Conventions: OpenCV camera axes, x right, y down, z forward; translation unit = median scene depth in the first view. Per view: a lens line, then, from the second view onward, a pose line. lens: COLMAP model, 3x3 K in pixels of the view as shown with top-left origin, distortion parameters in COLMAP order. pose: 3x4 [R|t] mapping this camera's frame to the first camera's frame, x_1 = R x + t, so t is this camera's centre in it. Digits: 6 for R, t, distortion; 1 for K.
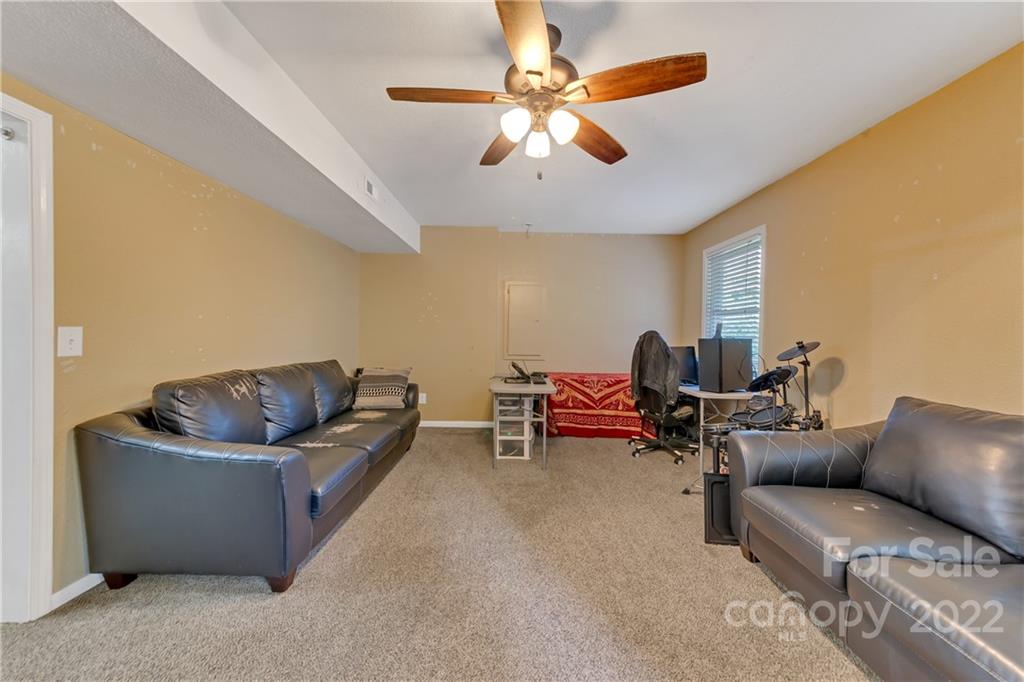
lens RADIAL K [[363.6, 0, 508.6], [0, 363.6, 331.9], [0, 0, 1]] dist [-0.000614, -0.000952]
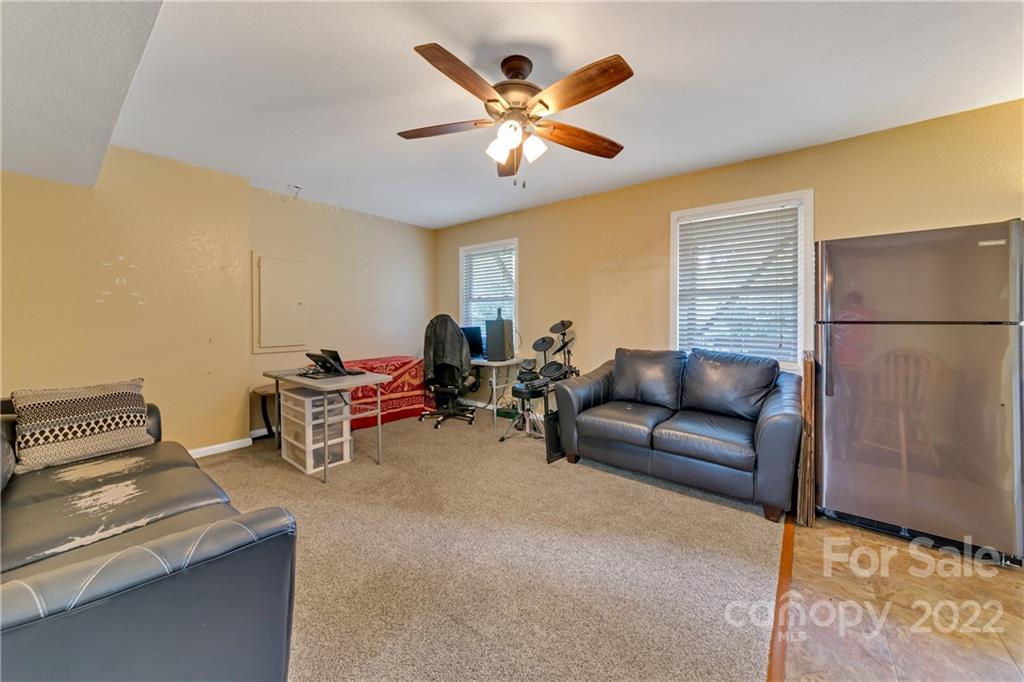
lens RADIAL K [[363.6, 0, 519.4], [0, 363.6, 316.1], [0, 0, 1]] dist [-0.000614, -0.000952]
pose [[0.618221, -0.016073, 0.785840, -0.378123], [0.012921, 0.999864, 0.010285, -0.007004], [-0.785898, 0.003796, 0.618344, 0.124362]]
